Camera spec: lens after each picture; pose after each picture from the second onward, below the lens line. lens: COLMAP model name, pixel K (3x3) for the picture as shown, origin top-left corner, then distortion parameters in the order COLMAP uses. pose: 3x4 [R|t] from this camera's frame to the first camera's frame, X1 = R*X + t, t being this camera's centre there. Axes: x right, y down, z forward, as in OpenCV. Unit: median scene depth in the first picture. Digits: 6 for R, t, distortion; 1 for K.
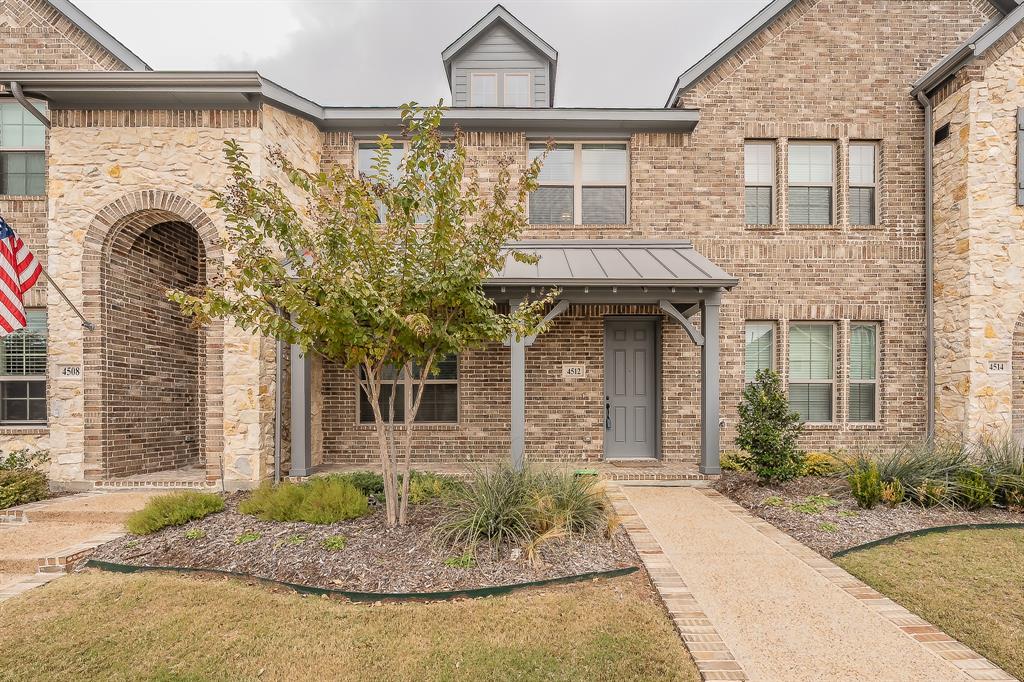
lens RADIAL K [[436.0, 0, 512.0], [0, 436.0, 400.5], [0, 0, 1]] dist [-0.000705, -0.000122]
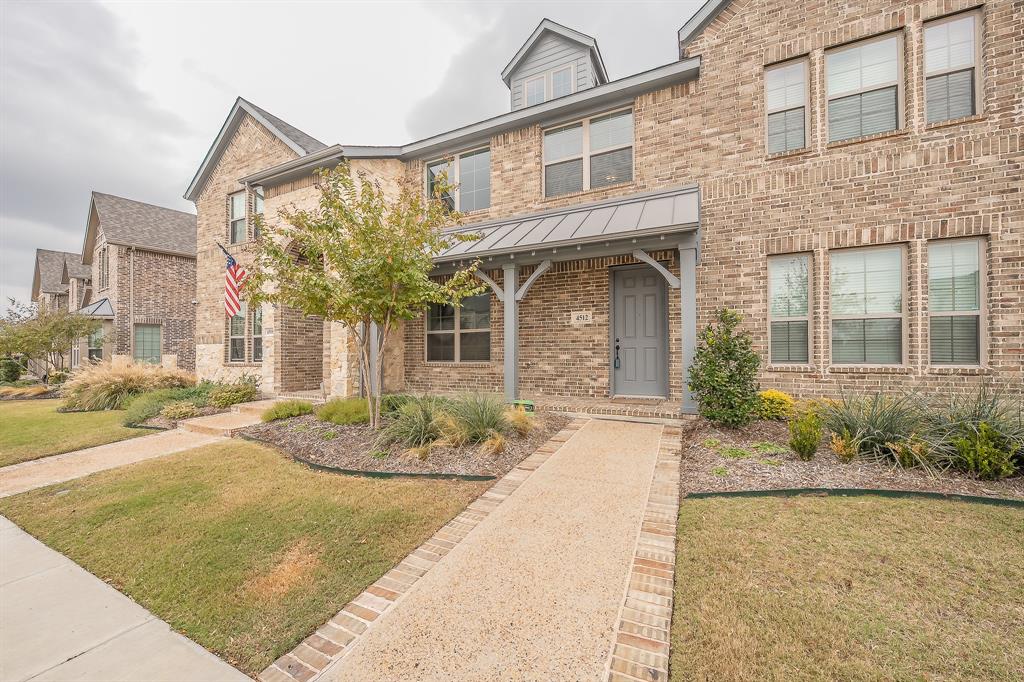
lens RADIAL K [[384.8, 0, 511.7], [0, 384.8, 334.8], [0, 0, 1]] dist [0.000358, 0.000228]
pose [[0.895895, -0.024198, -0.443606, 0.407260], [0.015798, 0.999619, -0.022623, -0.001749], [0.443984, 0.013260, 0.895937, 0.007286]]
